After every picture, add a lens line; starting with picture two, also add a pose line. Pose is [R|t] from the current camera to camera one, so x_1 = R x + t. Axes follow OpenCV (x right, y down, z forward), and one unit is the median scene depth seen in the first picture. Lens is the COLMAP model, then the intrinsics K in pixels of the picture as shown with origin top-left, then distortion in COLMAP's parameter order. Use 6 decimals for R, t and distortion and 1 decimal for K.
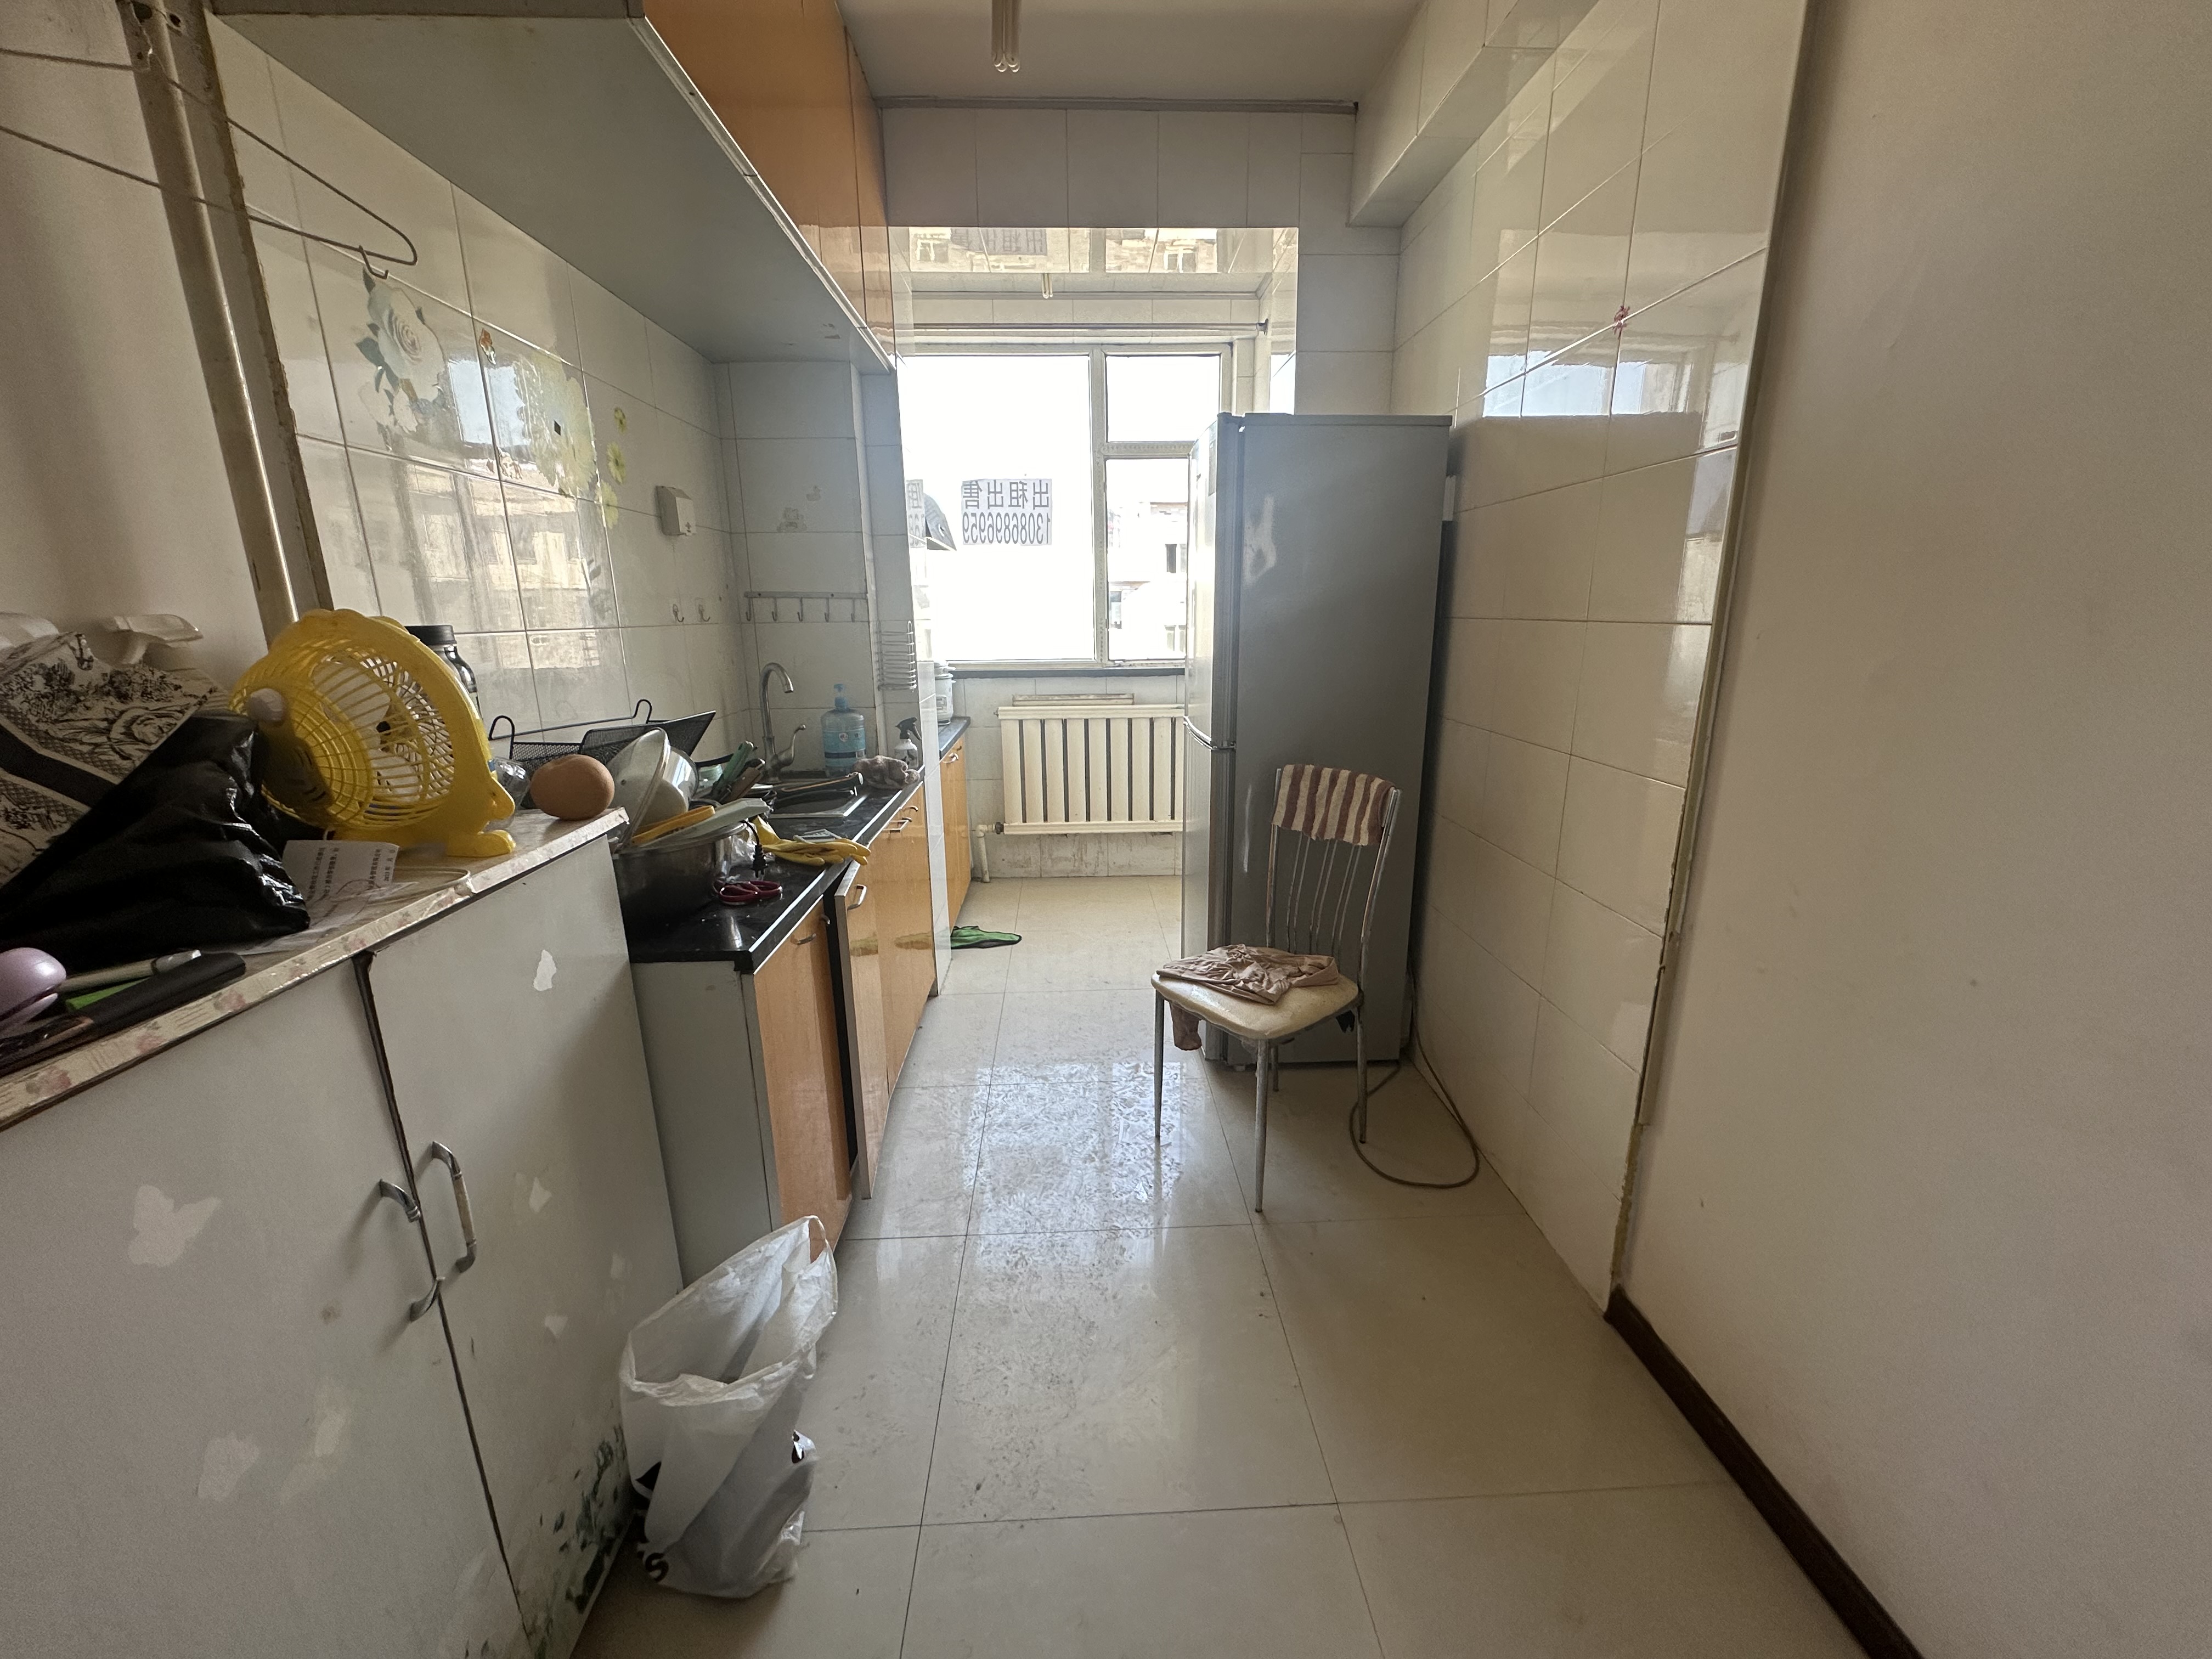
lens RADIAL K [[880.8, 0, 1103.4], [0, 880.8, 833.0], [0, 0, 1]] dist [-0.001267, -0.000159]
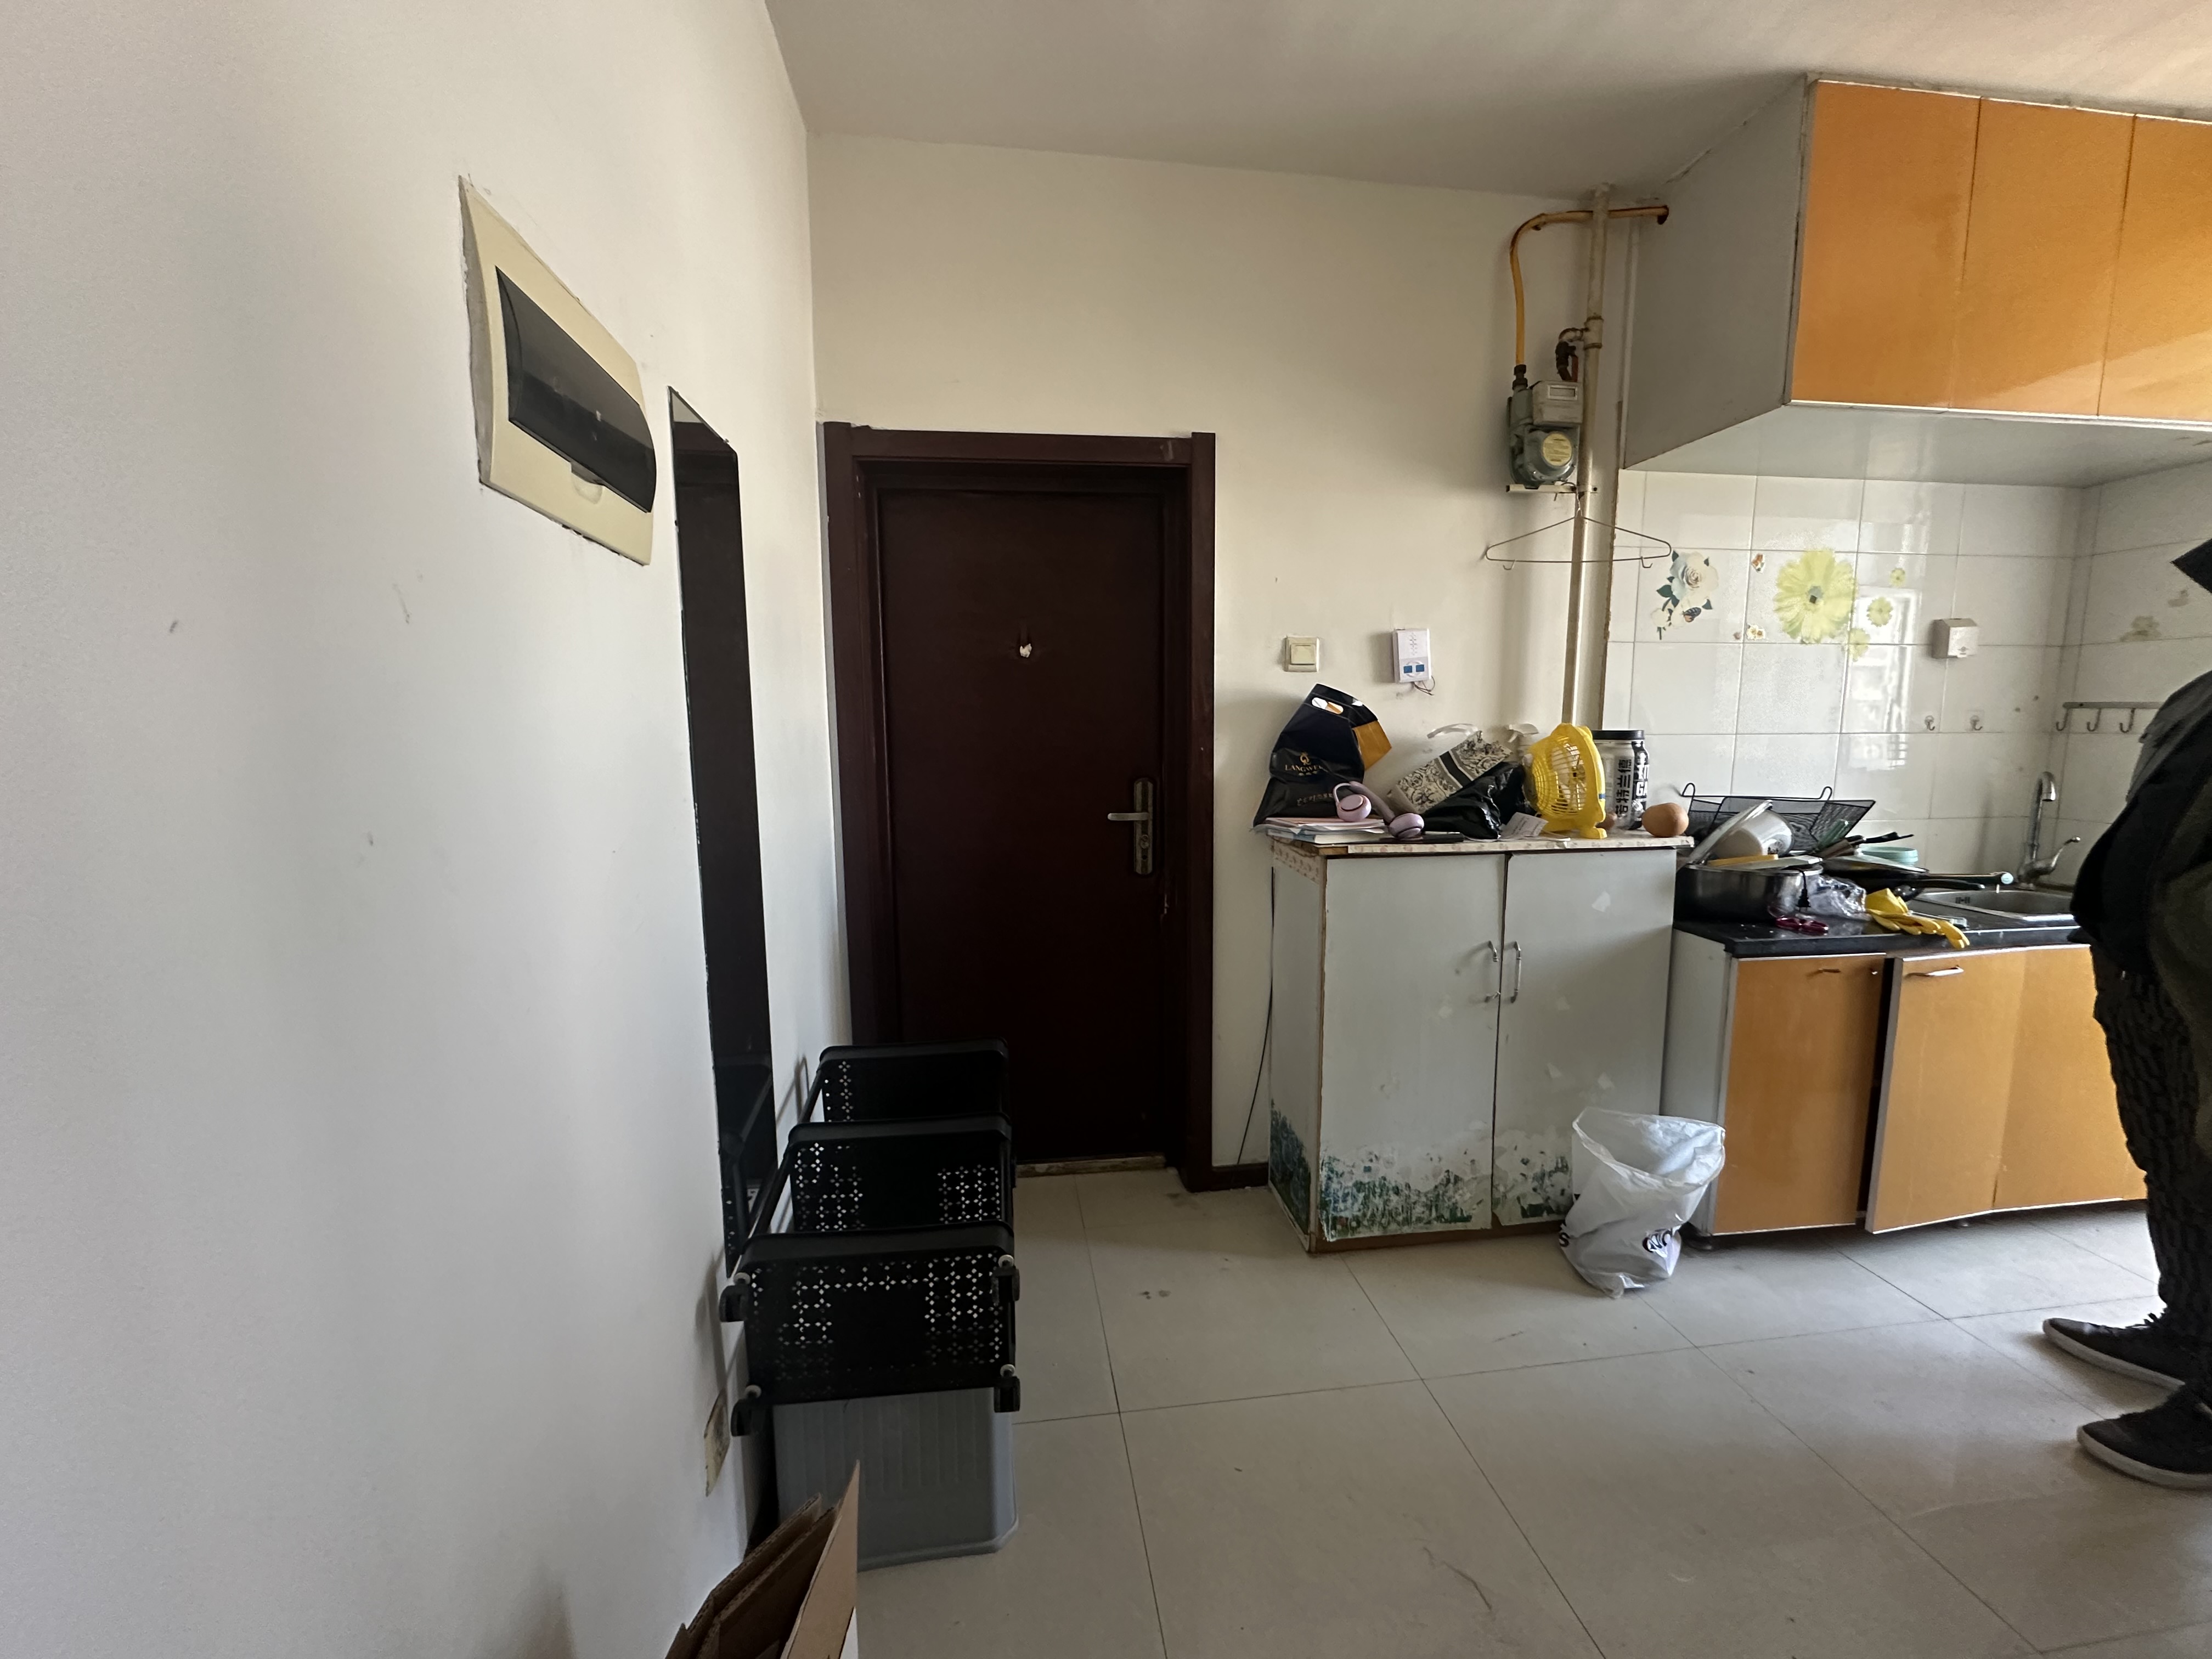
lens RADIAL K [[880.8, 0, 1103.4], [0, 880.8, 833.0], [0, 0, 1]] dist [-0.001267, -0.000159]
pose [[0.099010, 0.136871, -0.985628, 1.091421], [-0.242573, 0.963935, 0.109491, 0.058113], [0.965068, 0.228246, 0.128640, -0.344670]]
